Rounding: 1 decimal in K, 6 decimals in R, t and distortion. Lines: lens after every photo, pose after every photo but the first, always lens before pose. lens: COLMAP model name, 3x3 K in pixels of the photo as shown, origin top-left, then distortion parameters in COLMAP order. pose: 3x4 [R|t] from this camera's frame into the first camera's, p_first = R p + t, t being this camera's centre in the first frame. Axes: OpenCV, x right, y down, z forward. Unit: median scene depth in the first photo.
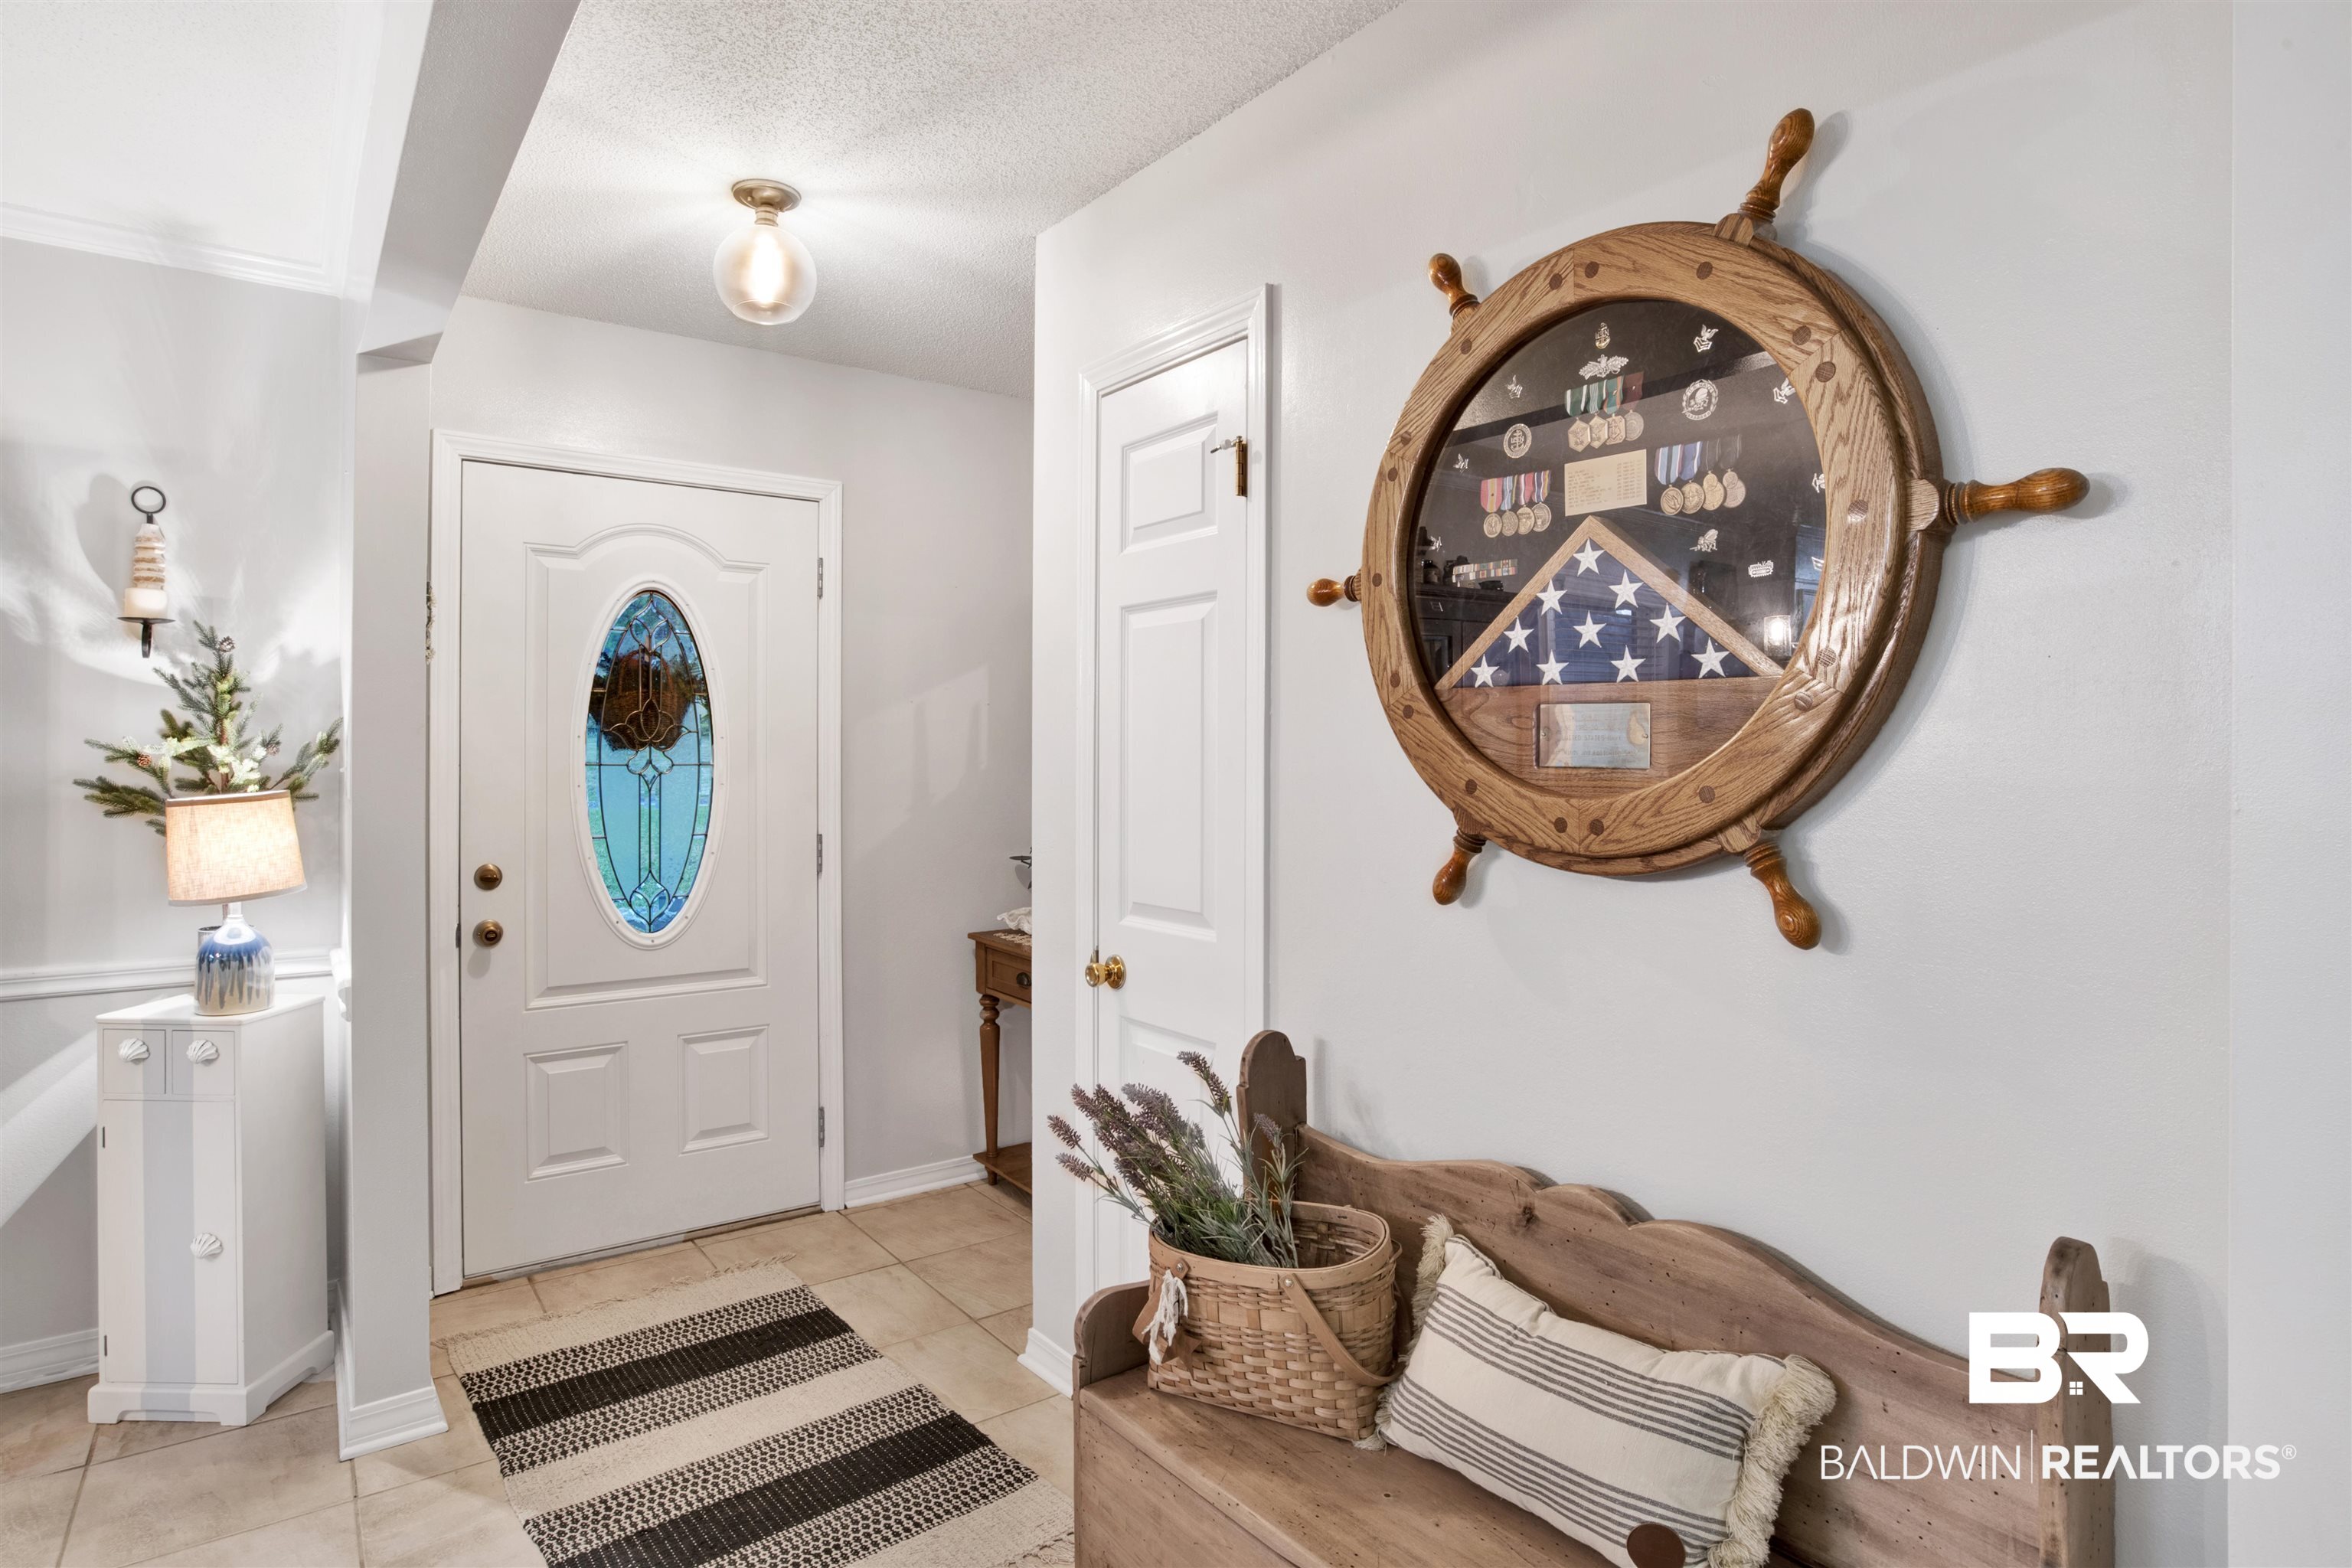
lens RADIAL K [[1234.3, 0, 1190.0], [0, 1234.3, 744.0], [0, 0, 1]] dist [-0.046065, 0.009367]
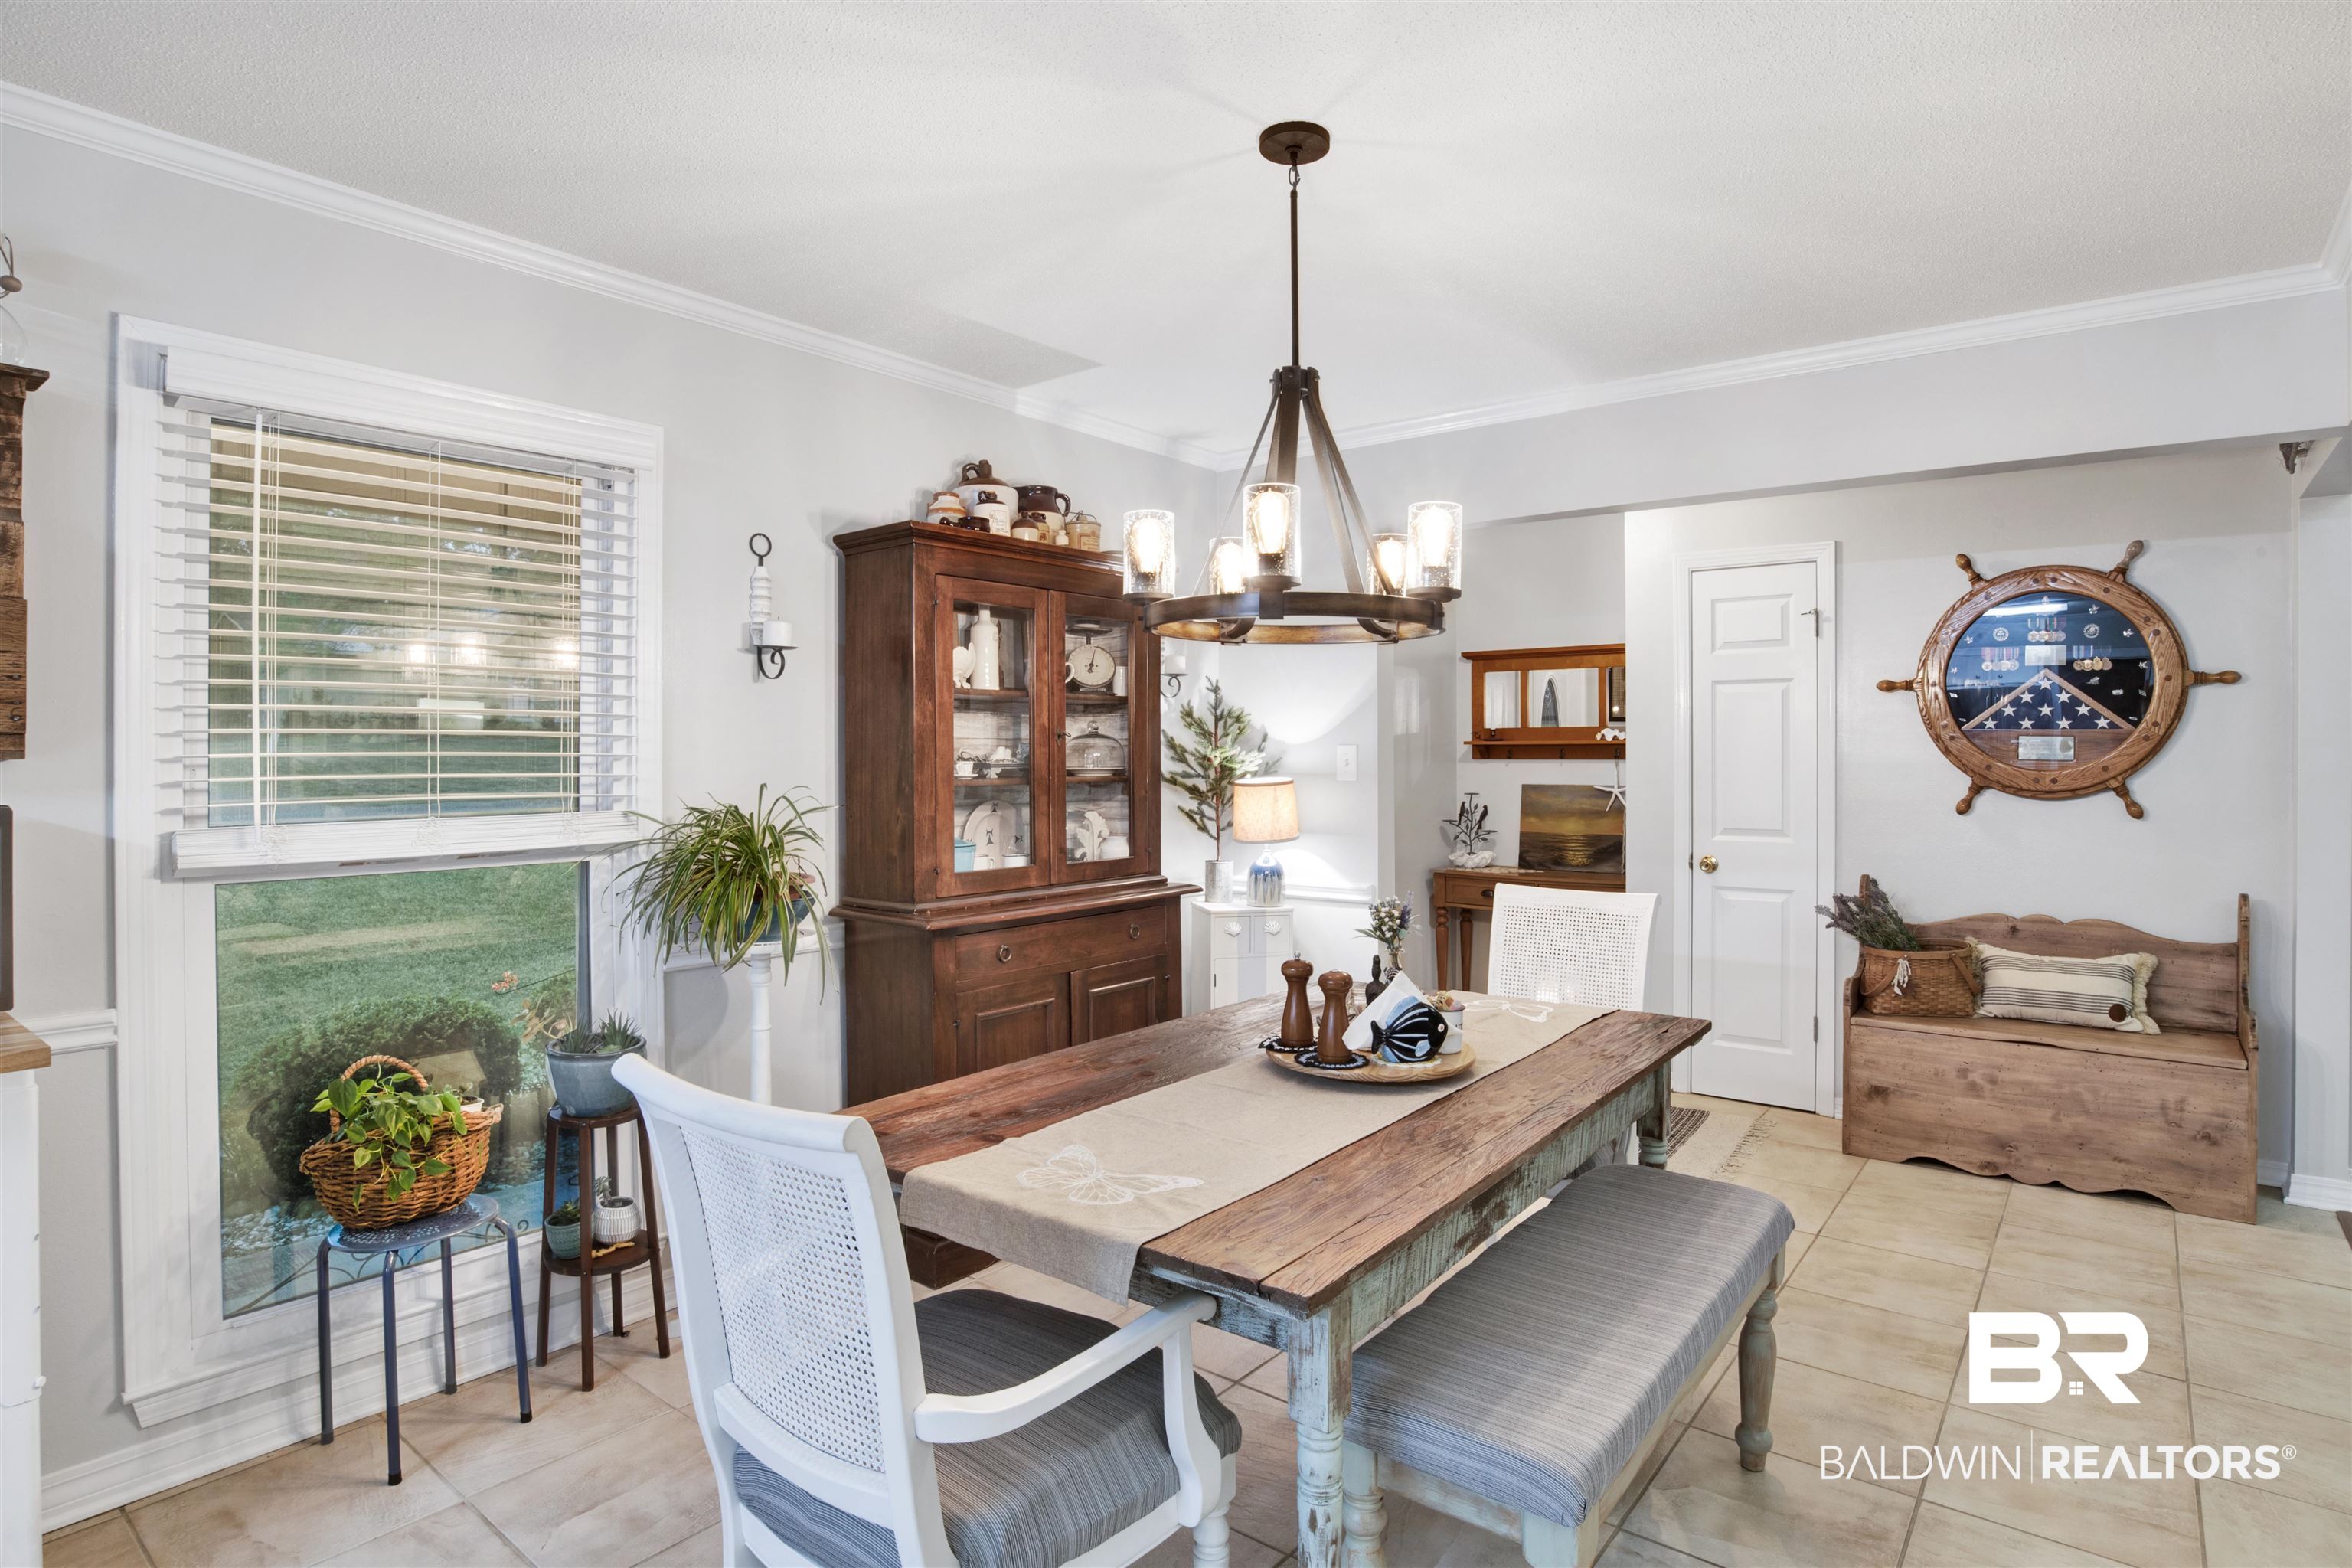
lens RADIAL K [[1234.3, 0, 1197.3], [0, 1234.3, 755.6], [0, 0, 1]] dist [-0.046065, 0.009367]
pose [[0.967061, -0.002291, 0.254536, -2.079654], [-0.000157, 0.999954, 0.009594, -0.014901], [-0.254546, -0.009318, 0.967016, -1.072429]]
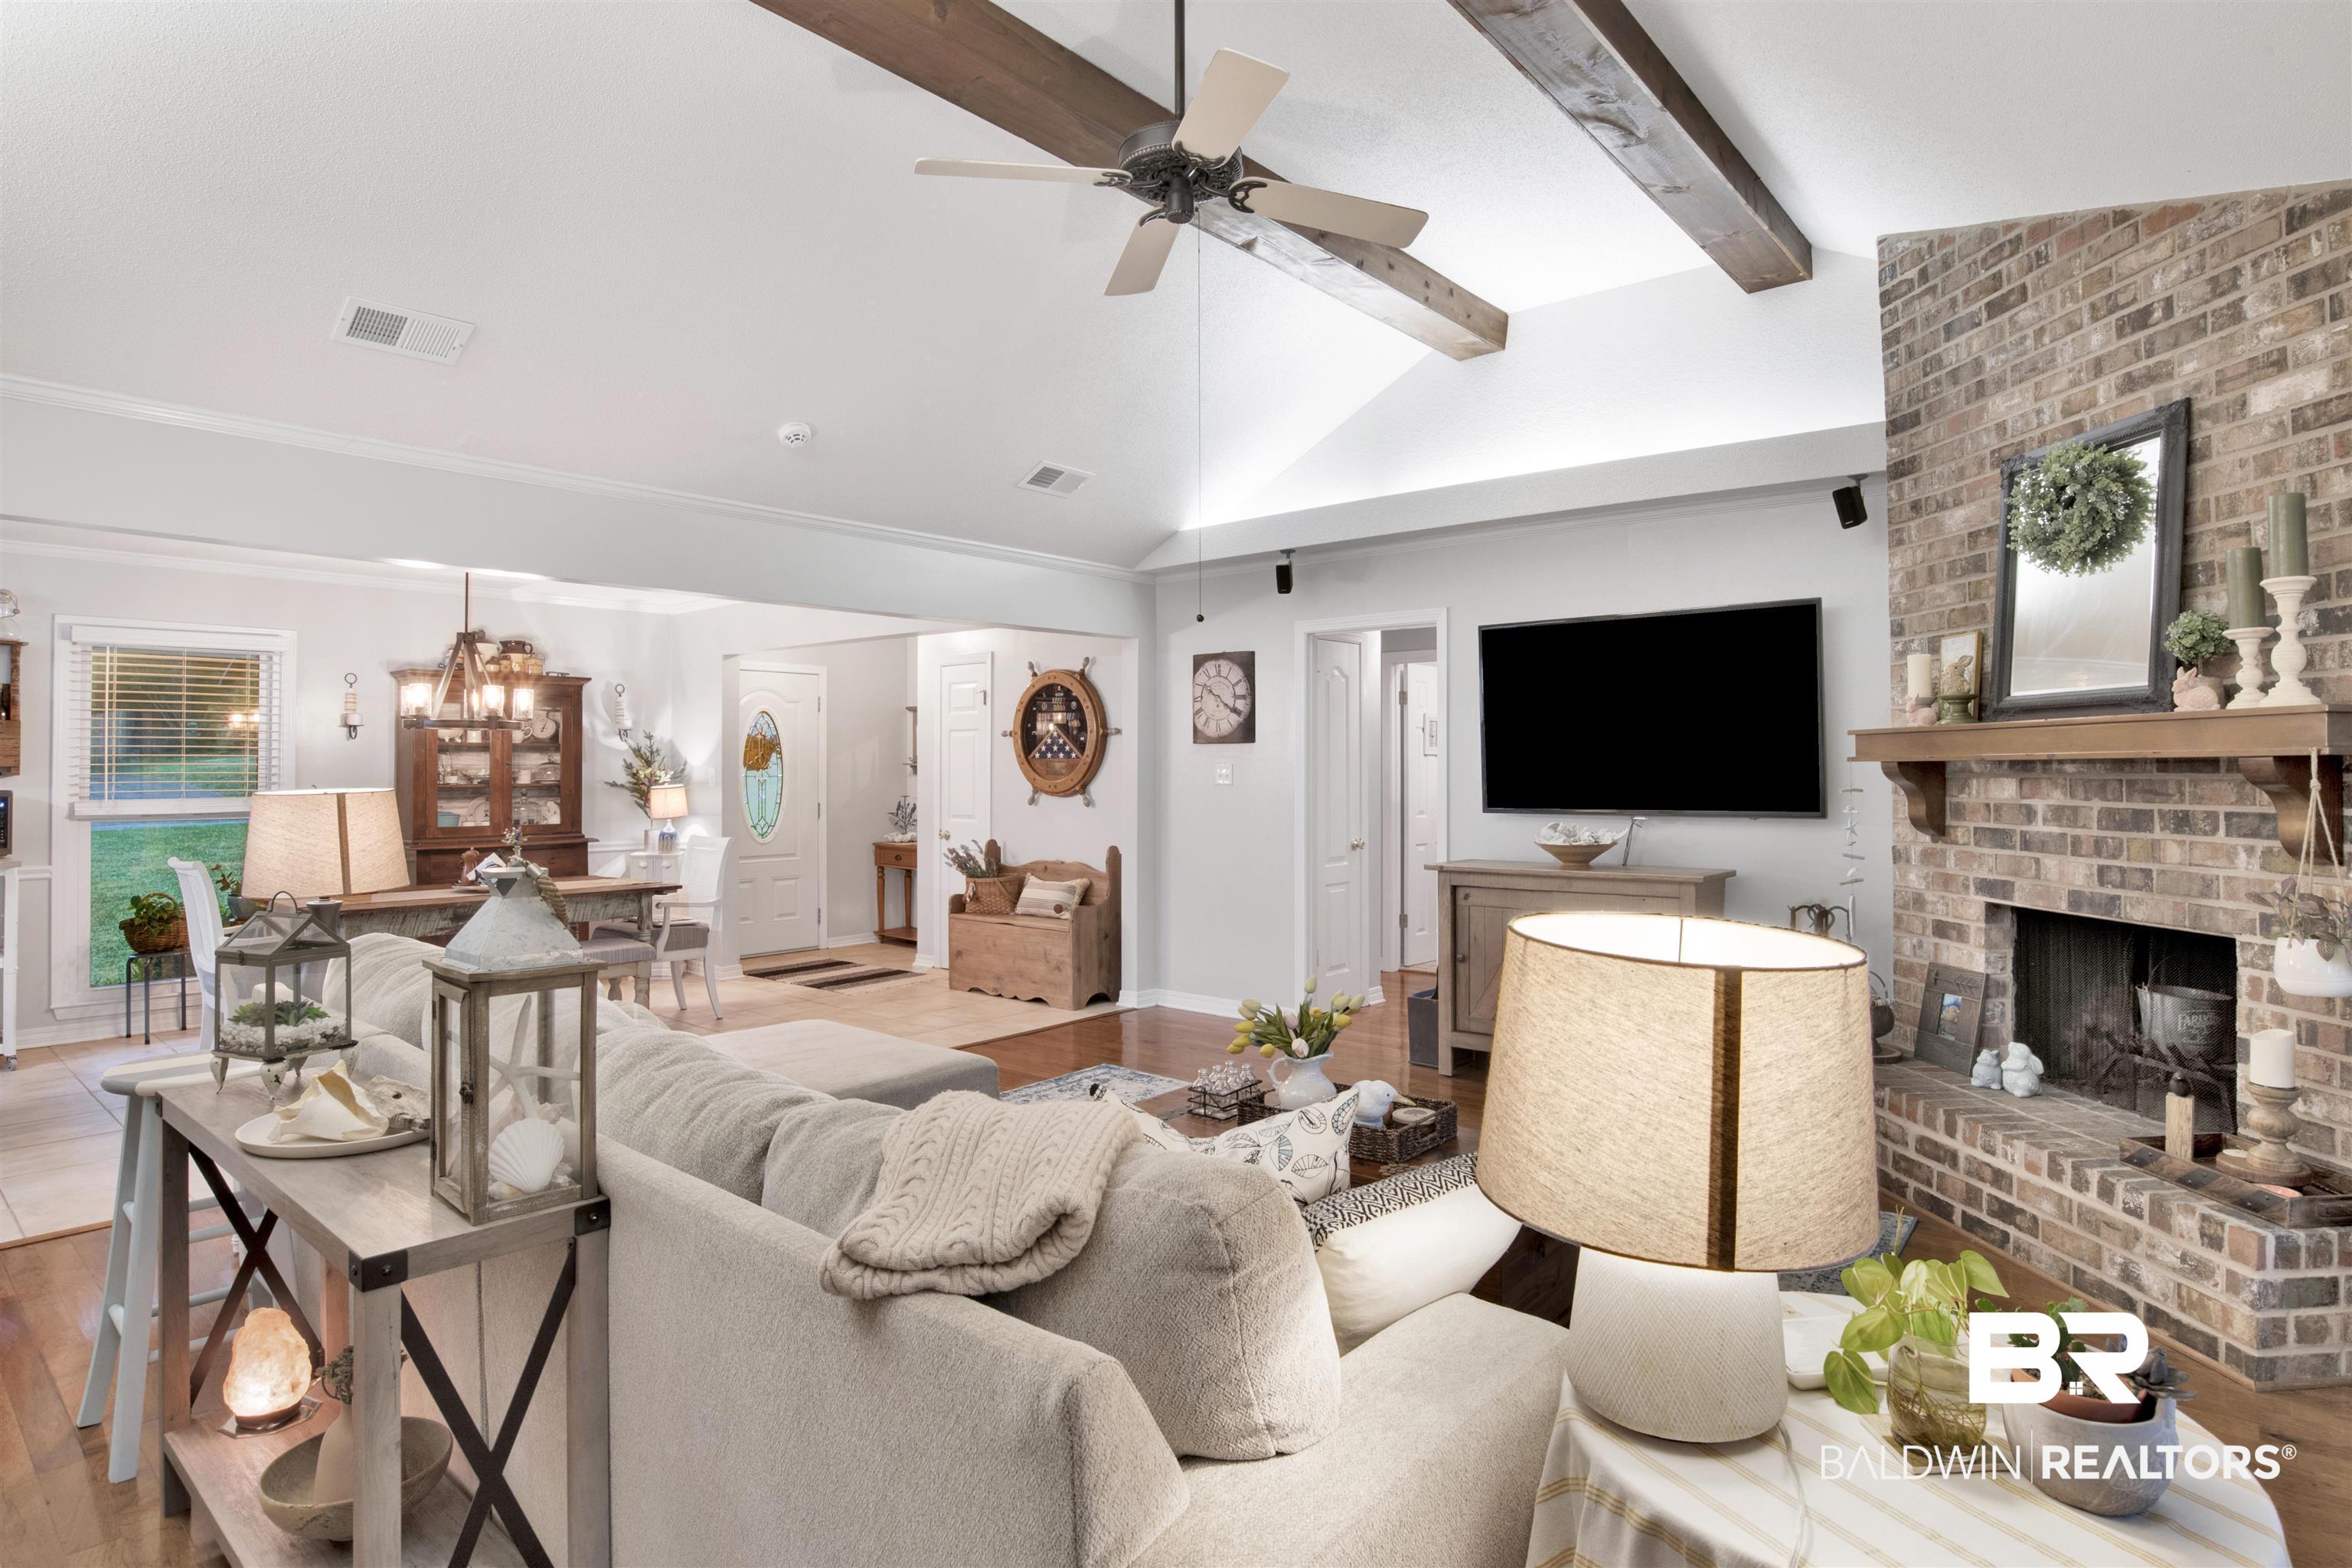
lens RADIAL K [[1234.3, 0, 1169.0], [0, 1234.3, 748.7], [0, 0, 1]] dist [-0.046065, 0.009367]
pose [[0.979020, -0.000032, 0.203765, -0.238646], [0.001382, 0.999978, -0.006483, -0.052839], [-0.203761, 0.006629, 0.978998, -3.853702]]
